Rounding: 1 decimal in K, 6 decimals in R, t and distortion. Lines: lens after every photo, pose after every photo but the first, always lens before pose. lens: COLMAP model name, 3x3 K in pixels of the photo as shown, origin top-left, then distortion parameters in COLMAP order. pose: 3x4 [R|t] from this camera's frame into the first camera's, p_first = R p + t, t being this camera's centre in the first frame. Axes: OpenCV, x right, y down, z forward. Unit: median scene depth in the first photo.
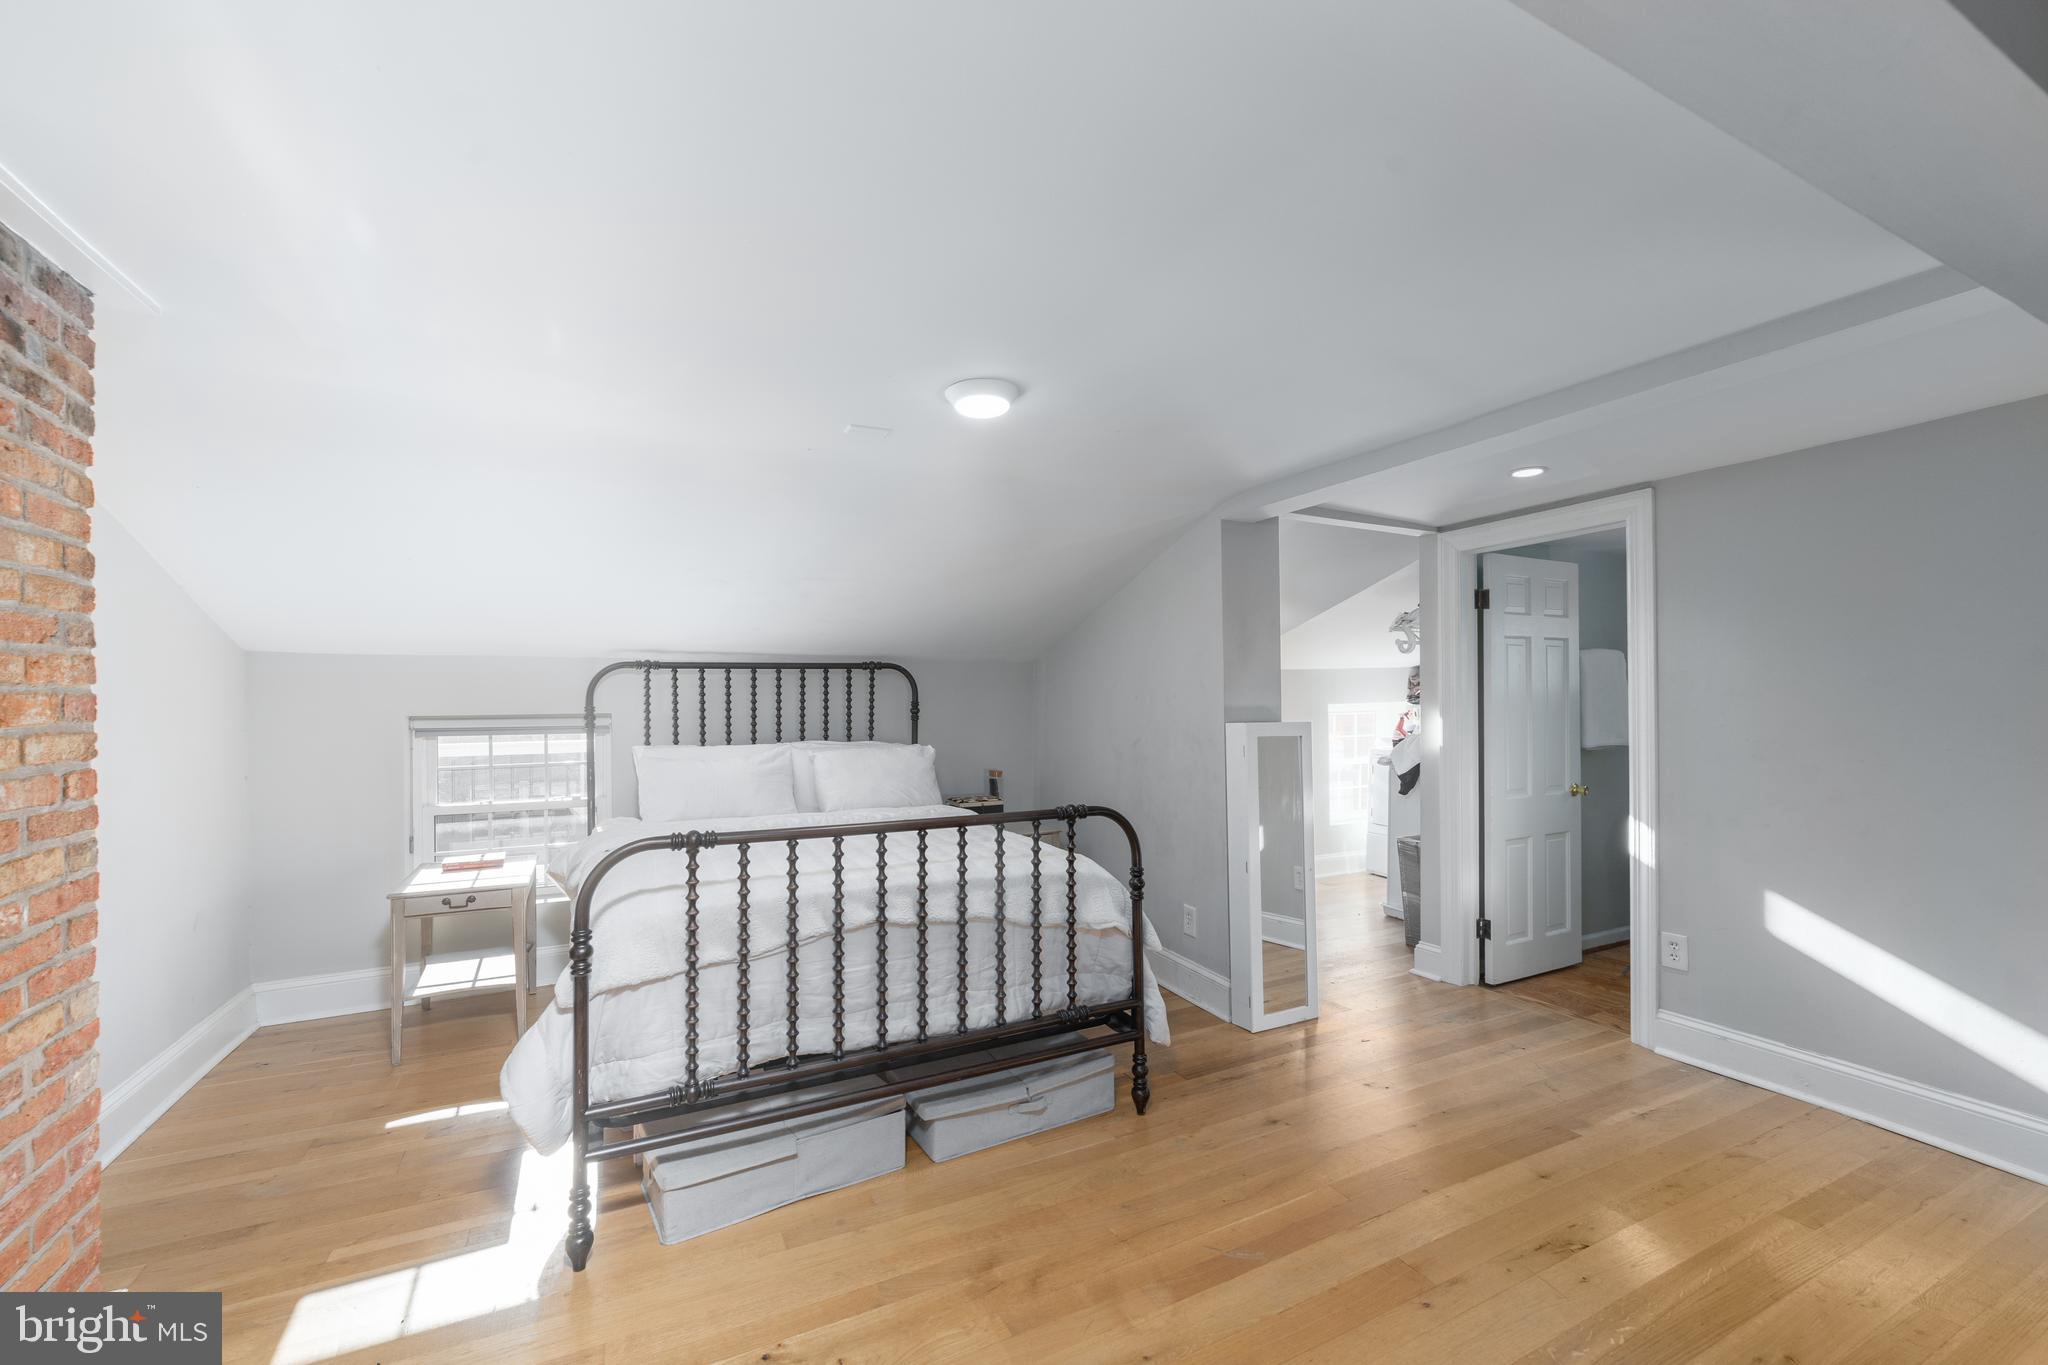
lens RADIAL K [[826.7, 0, 965.3], [0, 826.7, 693.3], [0, 0, 1]] dist [0.002662, -0.000469]
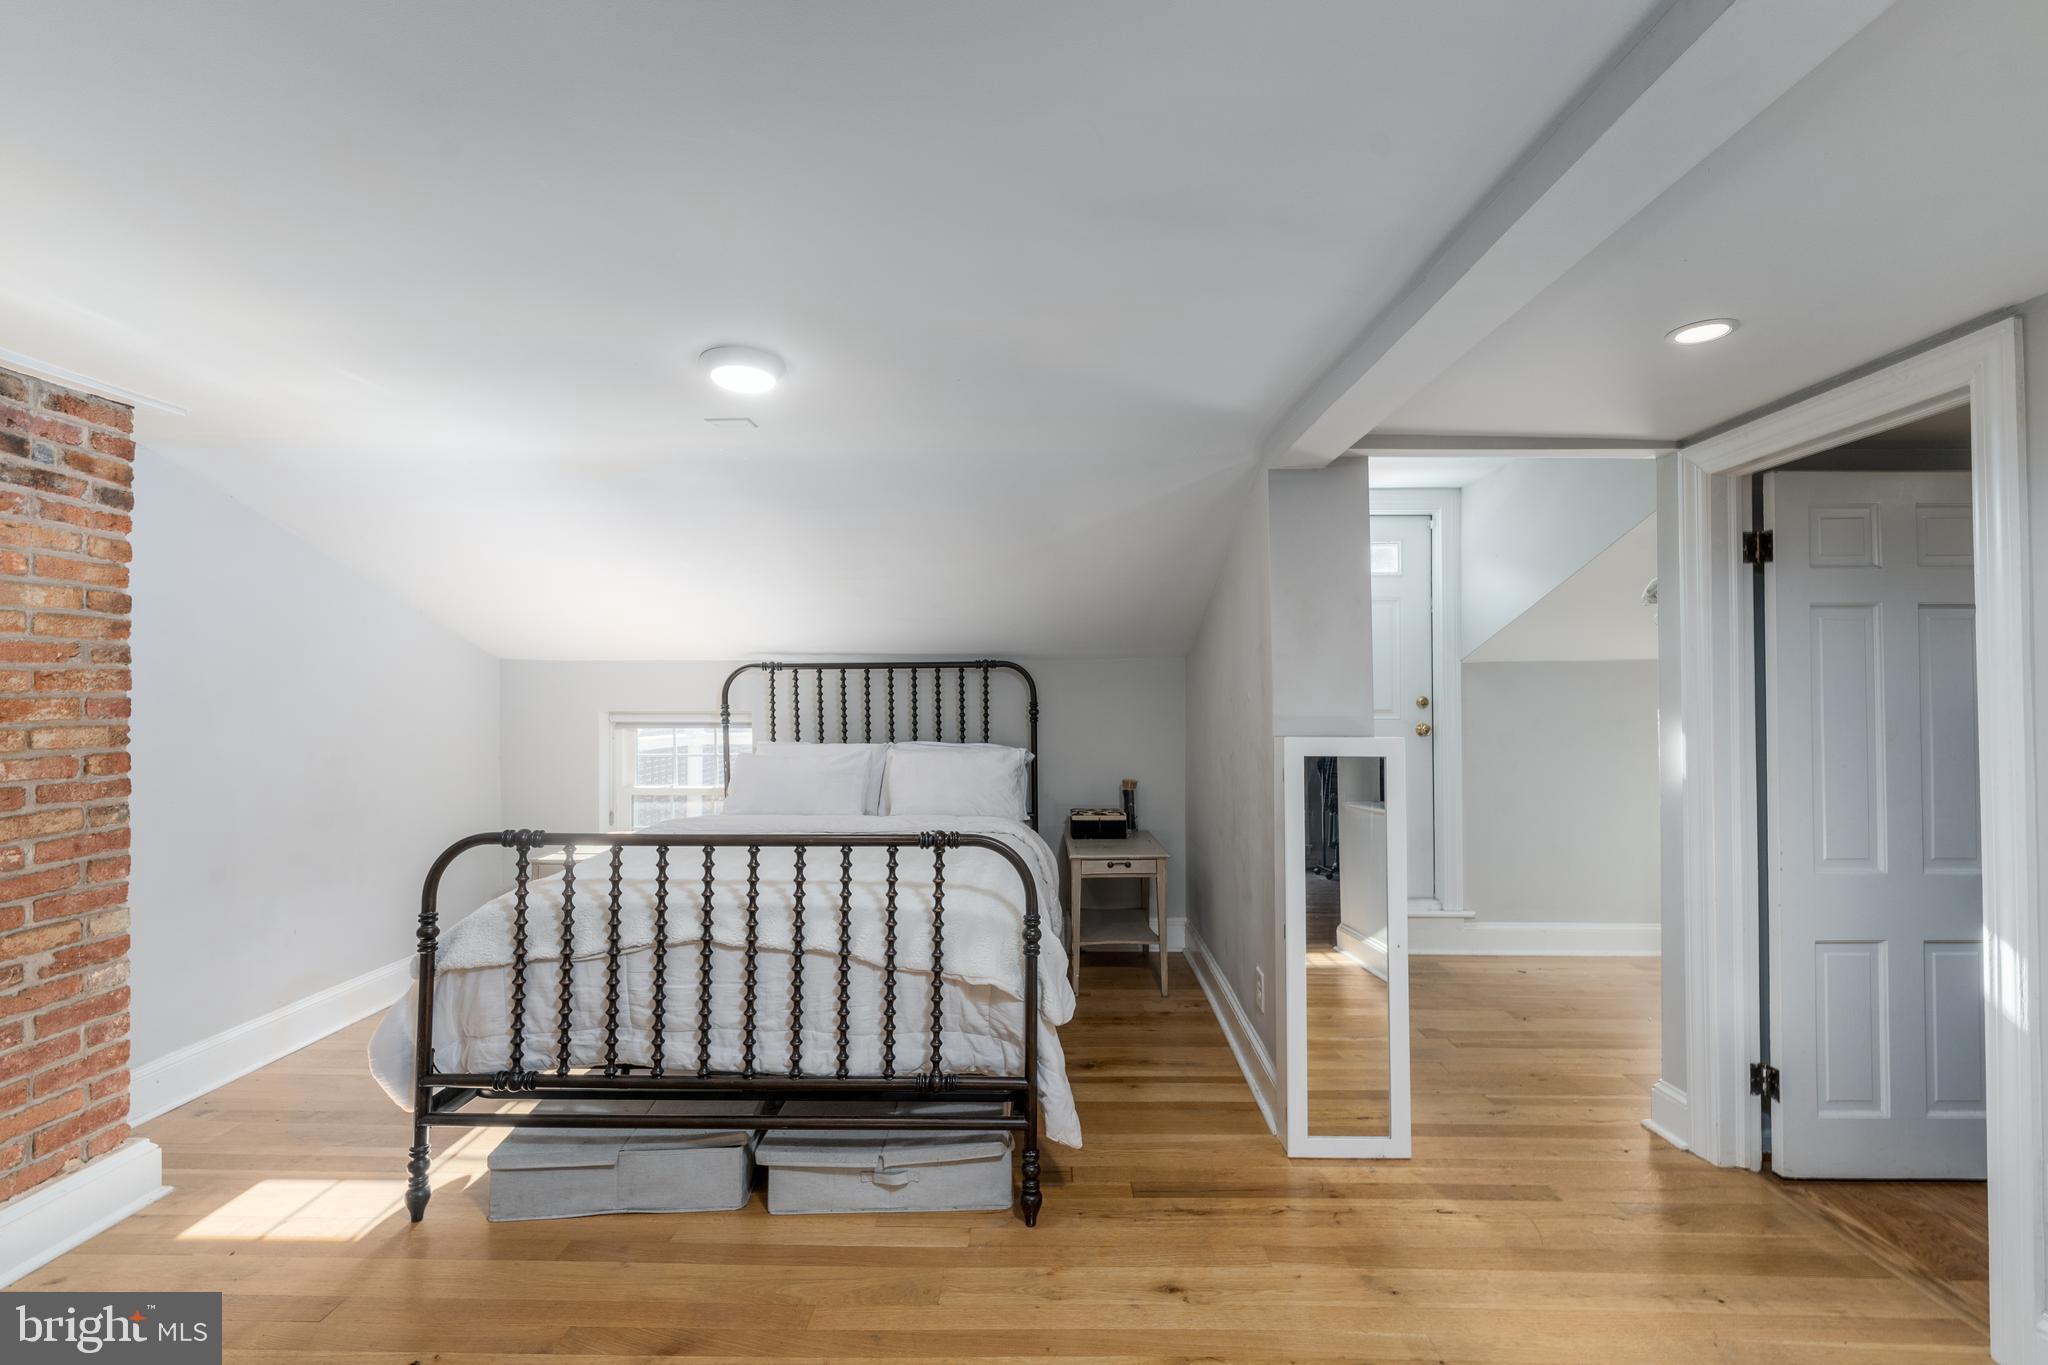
lens RADIAL K [[826.7, 0, 1030.3], [0, 826.7, 677.2], [0, 0, 1]] dist [0.002662, -0.000469]
pose [[0.894903, -0.004507, -0.446237, 0.553840], [-0.000900, 0.999929, -0.011903, -0.010813], [0.446259, 0.011054, 0.894835, 0.270033]]
